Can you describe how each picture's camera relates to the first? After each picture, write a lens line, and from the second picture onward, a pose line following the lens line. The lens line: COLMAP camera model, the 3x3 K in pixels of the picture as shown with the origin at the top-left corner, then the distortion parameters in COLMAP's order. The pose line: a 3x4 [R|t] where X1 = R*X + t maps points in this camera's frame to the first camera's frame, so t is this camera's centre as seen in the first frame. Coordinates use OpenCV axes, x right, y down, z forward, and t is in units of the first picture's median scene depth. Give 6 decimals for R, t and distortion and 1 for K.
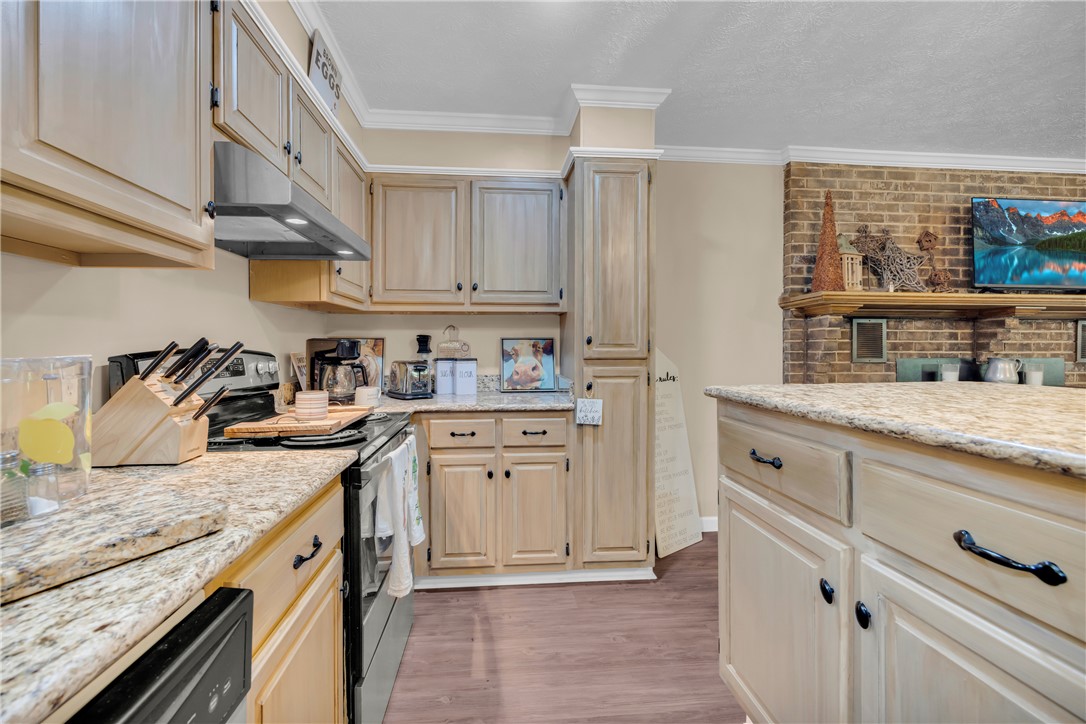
lens RADIAL K [[449.4, 0, 516.1], [0, 449.4, 344.5], [0, 0, 1]] dist [0.004640, -0.000680]
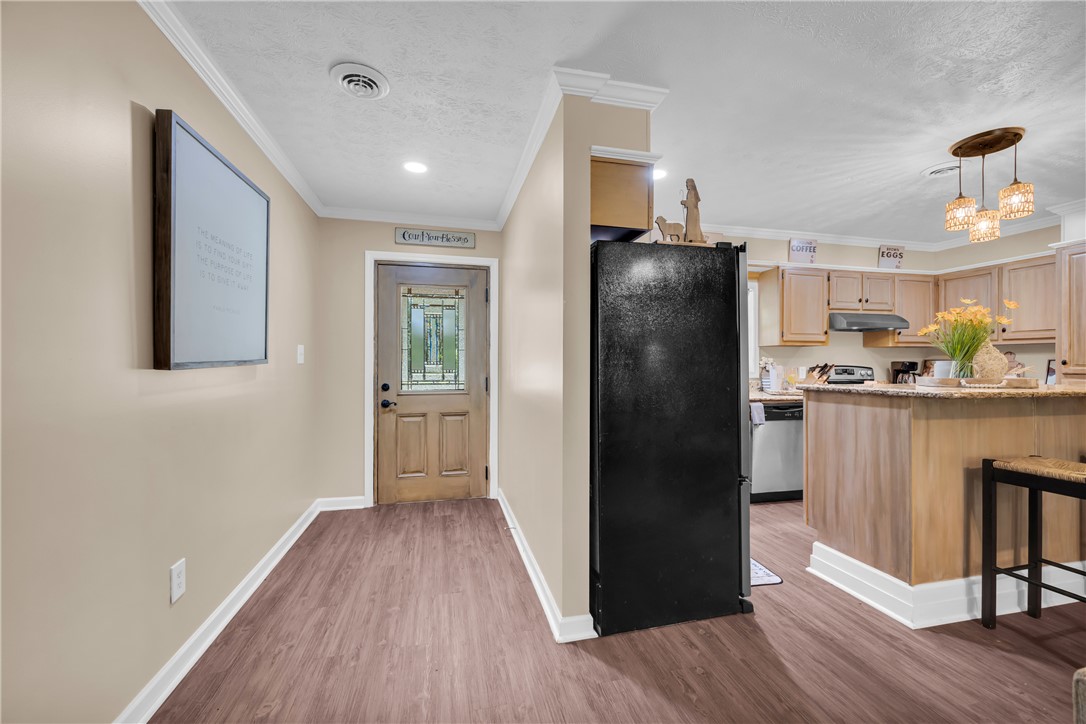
lens RADIAL K [[449.4, 0, 547.3], [0, 449.4, 360.1], [0, 0, 1]] dist [0.004640, -0.000680]
pose [[0.152167, 0.000850, -0.988354, 1.312045], [0.007235, 0.999972, 0.001974, -0.030616], [0.988328, -0.007451, 0.152157, -0.938324]]
